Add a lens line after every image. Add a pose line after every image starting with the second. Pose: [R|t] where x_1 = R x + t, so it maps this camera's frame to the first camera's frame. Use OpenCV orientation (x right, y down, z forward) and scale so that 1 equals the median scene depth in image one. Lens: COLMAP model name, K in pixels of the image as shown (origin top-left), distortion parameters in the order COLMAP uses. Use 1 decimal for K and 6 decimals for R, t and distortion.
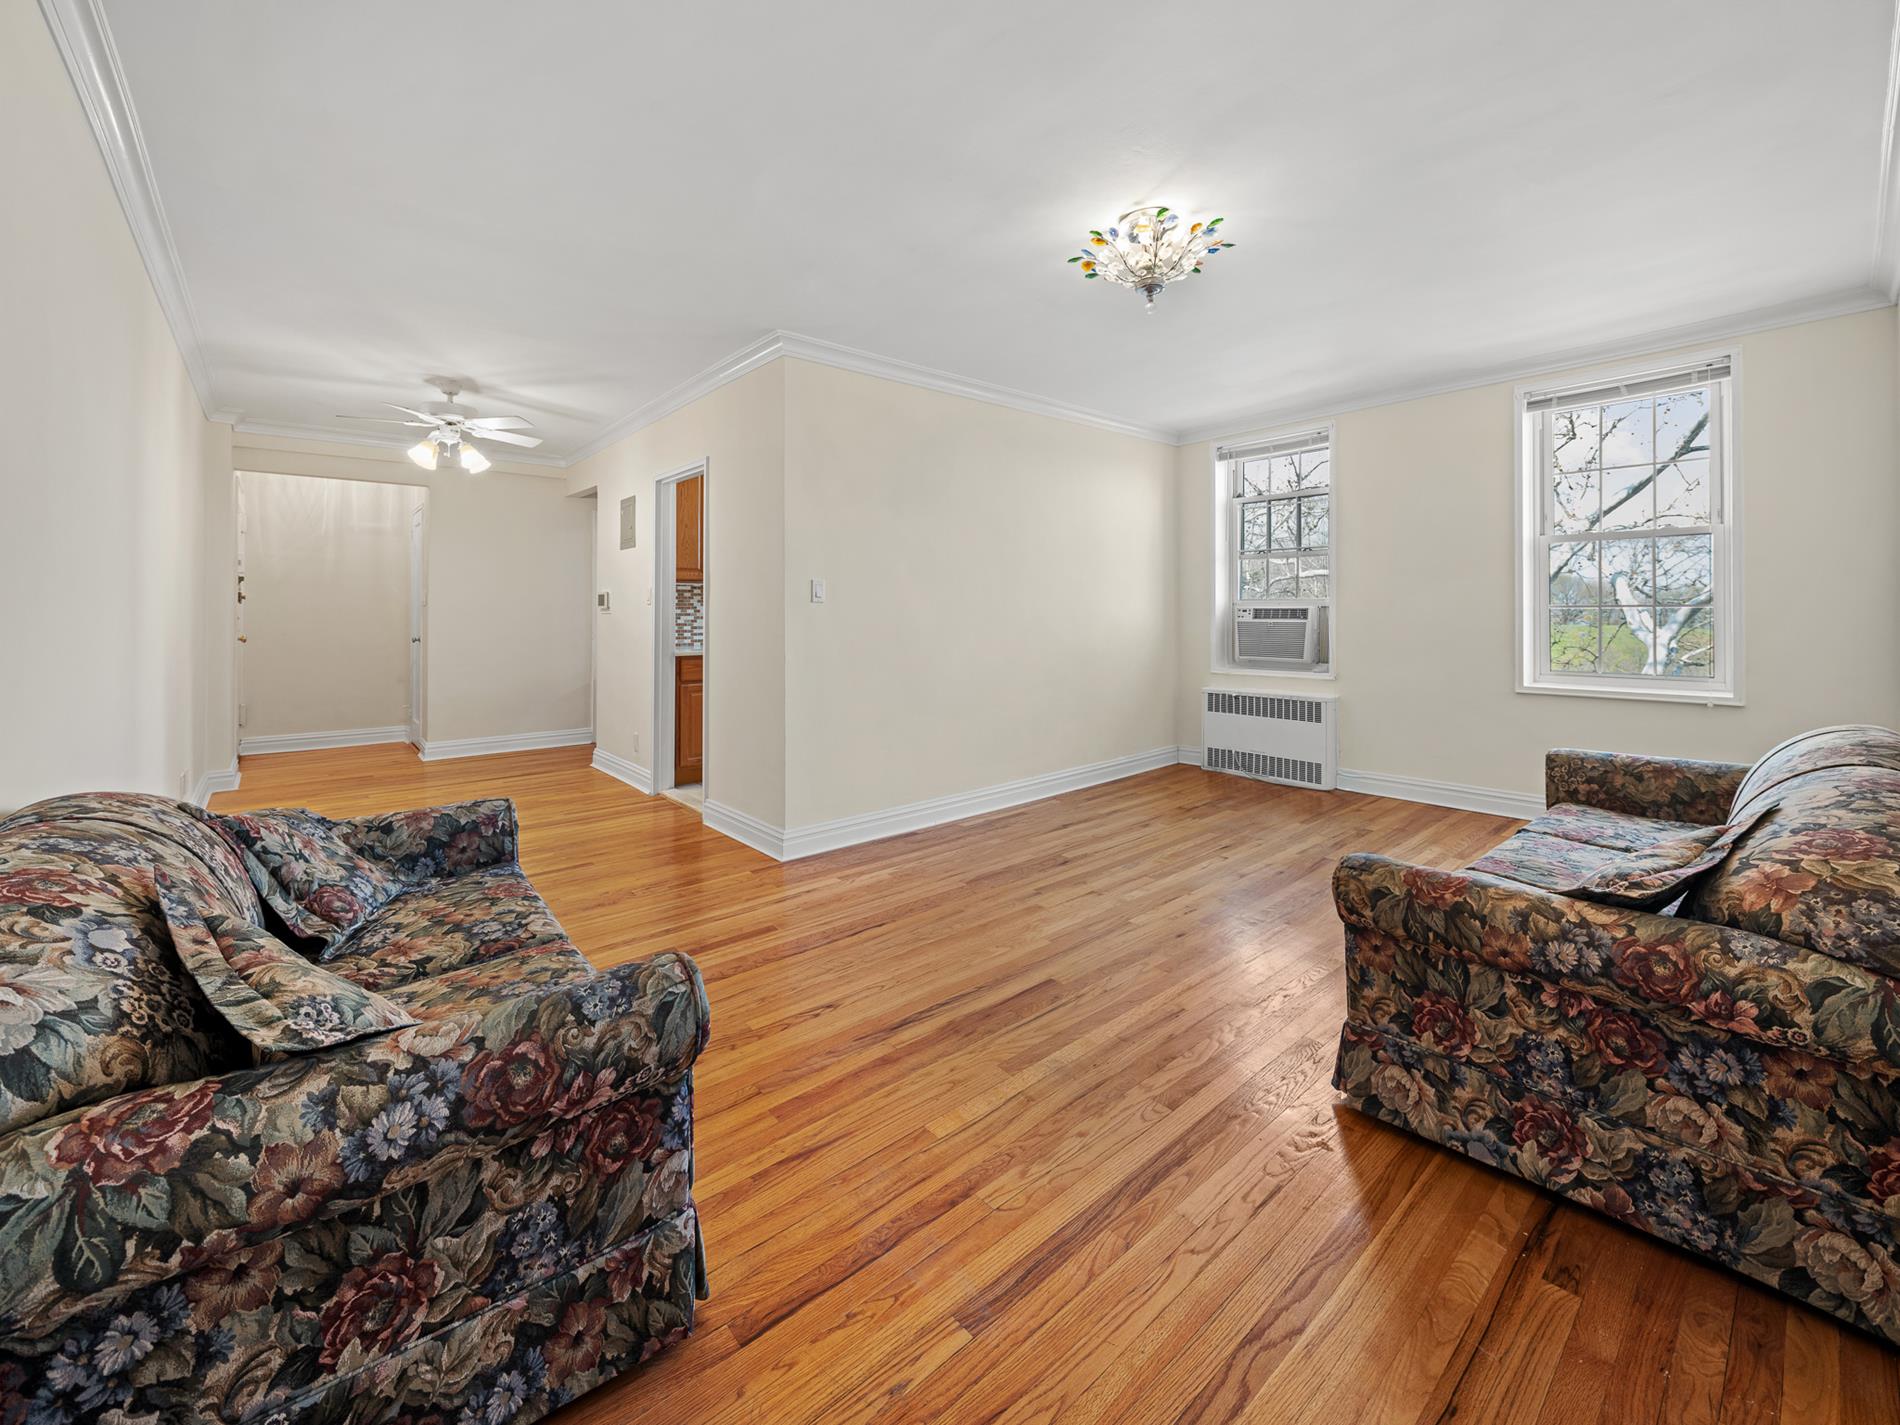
lens RADIAL K [[778.6, 0, 970.5], [0, 778.6, 713.9], [0, 0, 1]] dist [0.000662, -0.000957]
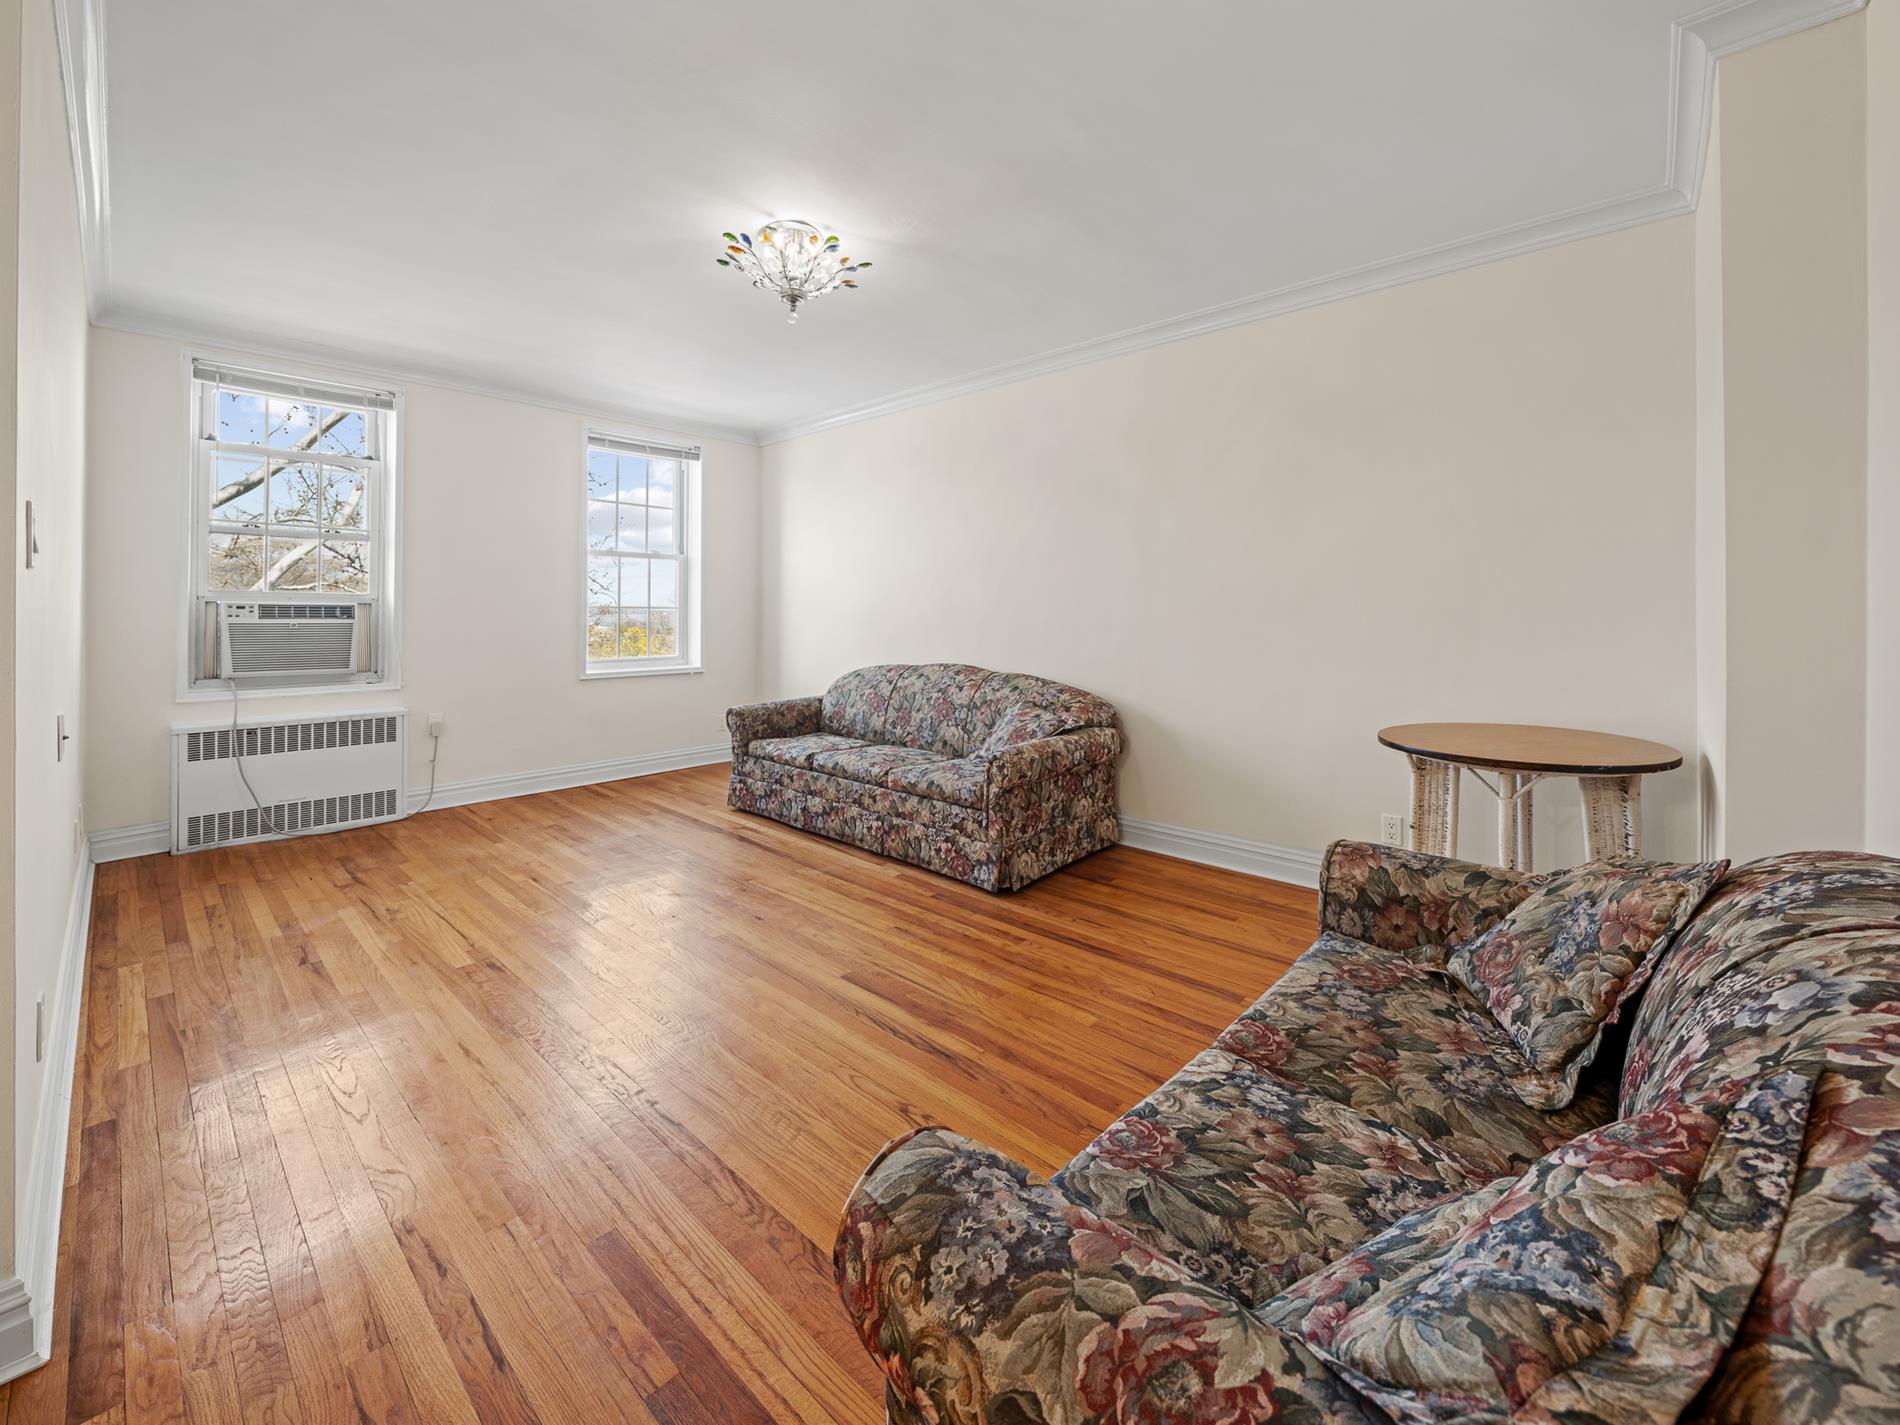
lens RADIAL K [[778.6, 0, 941.1], [0, 778.6, 722.7], [0, 0, 1]] dist [0.000662, -0.000957]
pose [[-0.118291, -0.136135, 0.983603, -0.612001], [0.127526, 0.980272, 0.151011, -0.081526], [-0.984756, 0.143298, -0.098597, 0.668045]]
